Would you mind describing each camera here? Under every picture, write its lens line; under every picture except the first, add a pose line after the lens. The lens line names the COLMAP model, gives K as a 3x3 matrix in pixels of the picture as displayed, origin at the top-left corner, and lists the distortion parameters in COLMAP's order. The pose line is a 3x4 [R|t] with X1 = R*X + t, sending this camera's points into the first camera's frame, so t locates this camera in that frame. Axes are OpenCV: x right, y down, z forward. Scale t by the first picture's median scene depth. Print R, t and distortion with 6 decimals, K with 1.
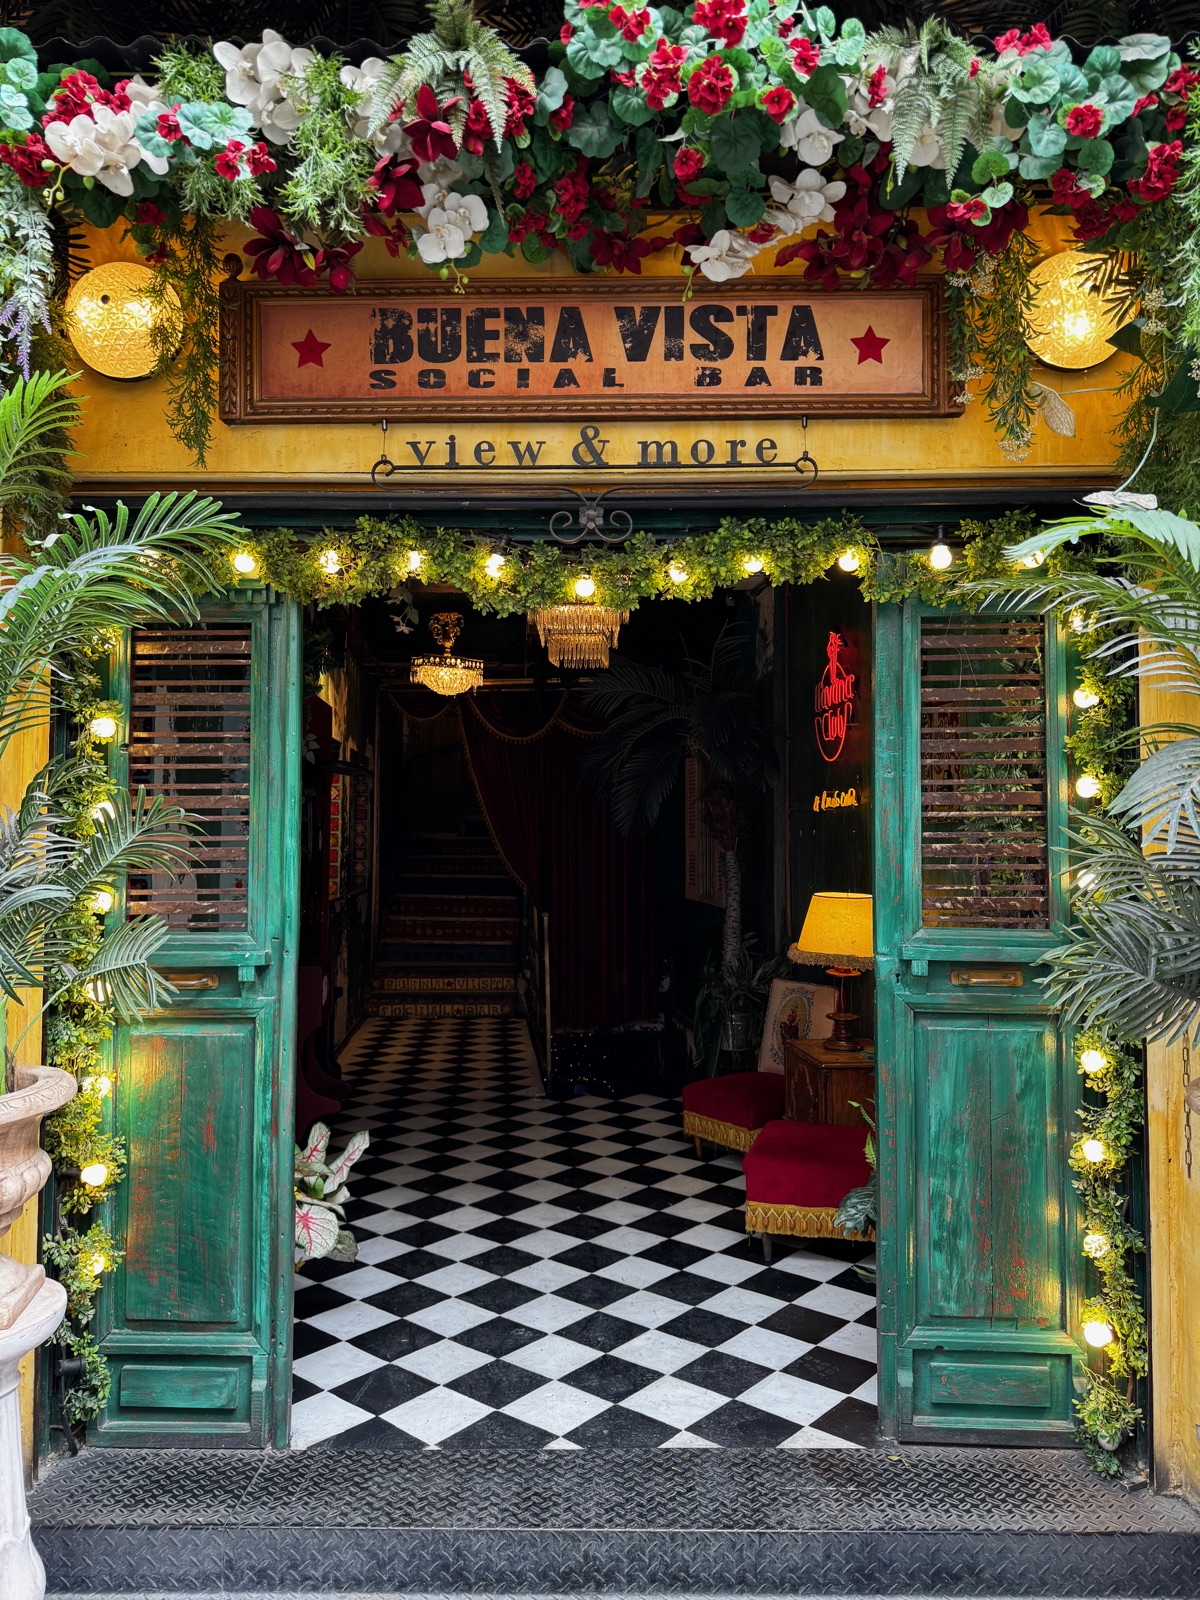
lens RADIAL K [[1119.1, 0, 599.6], [0, 1119.1, 795.4], [0, 0, 1]] dist [0.002868, -0.000174]
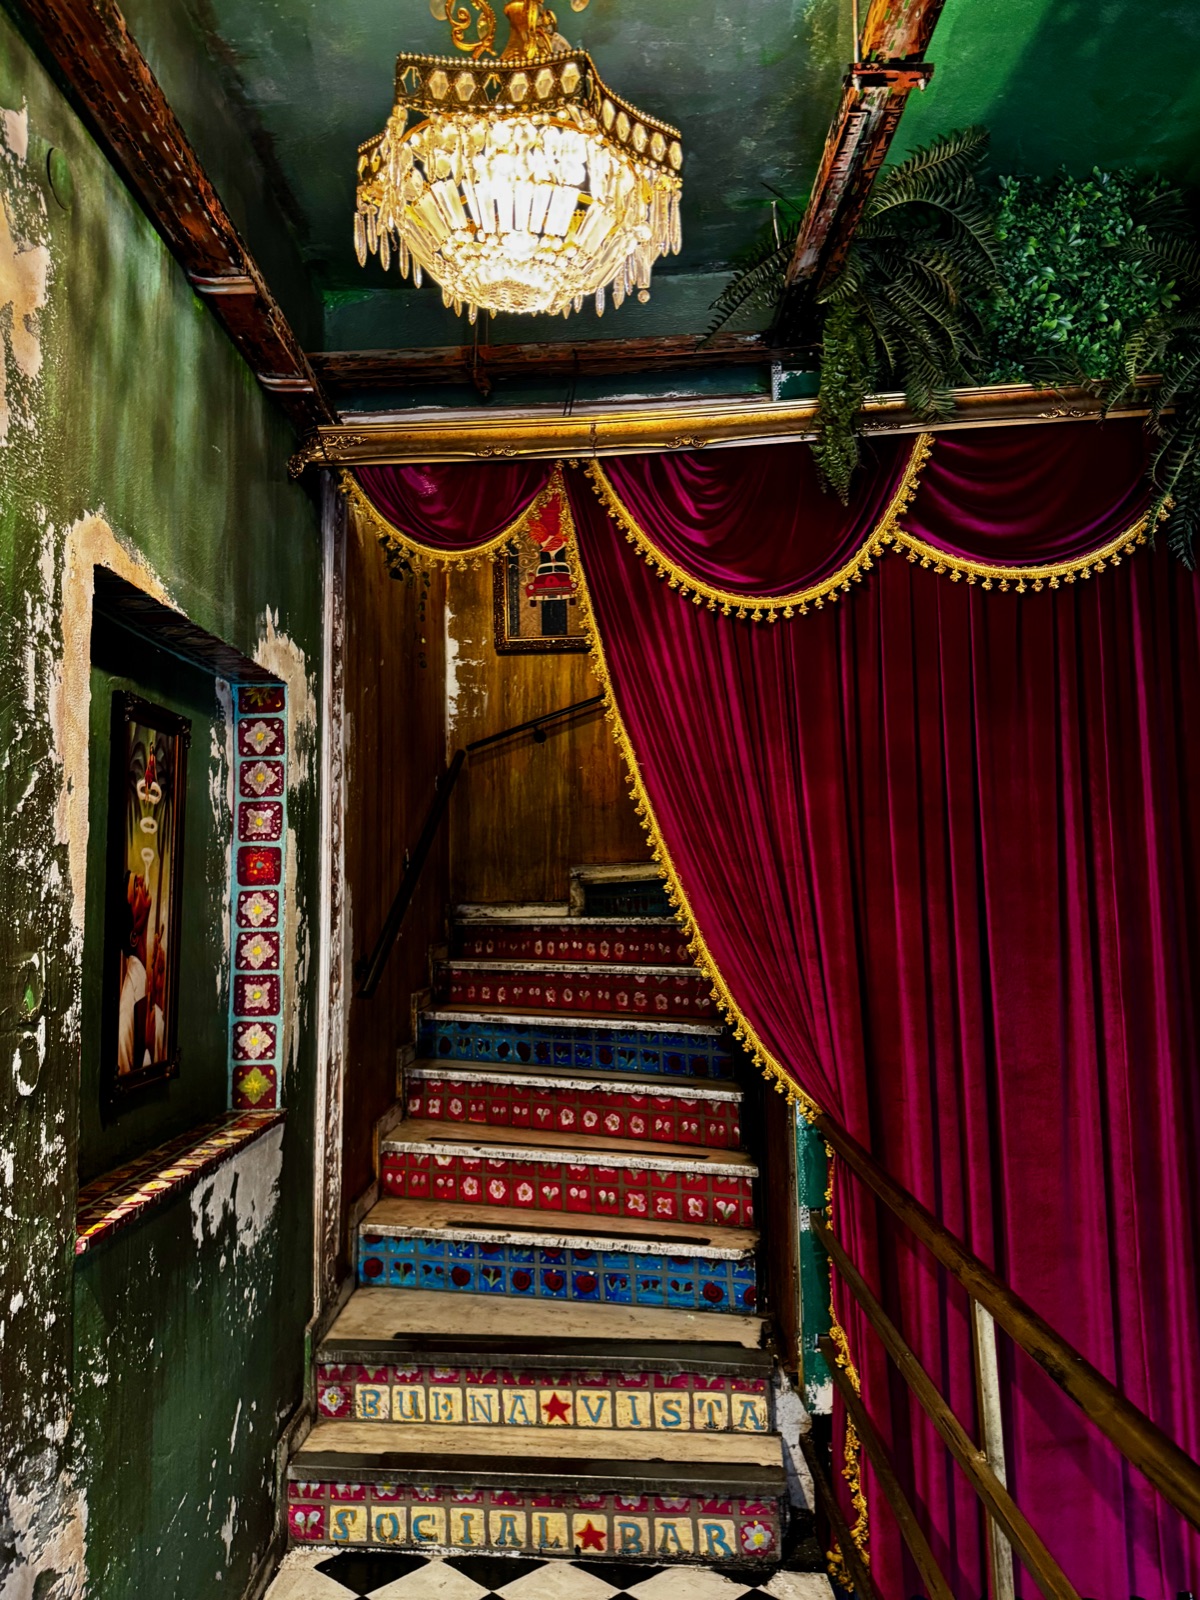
lens RADIAL K [[1119.1, 0, 599.3], [0, 1119.1, 801.0], [0, 0, 1]] dist [0.002868, -0.000174]
pose [[0.995593, -0.027825, -0.089557, -0.091852], [0.023857, 0.998699, -0.045078, 0.015164], [0.090694, 0.042743, 0.994961, 0.698422]]
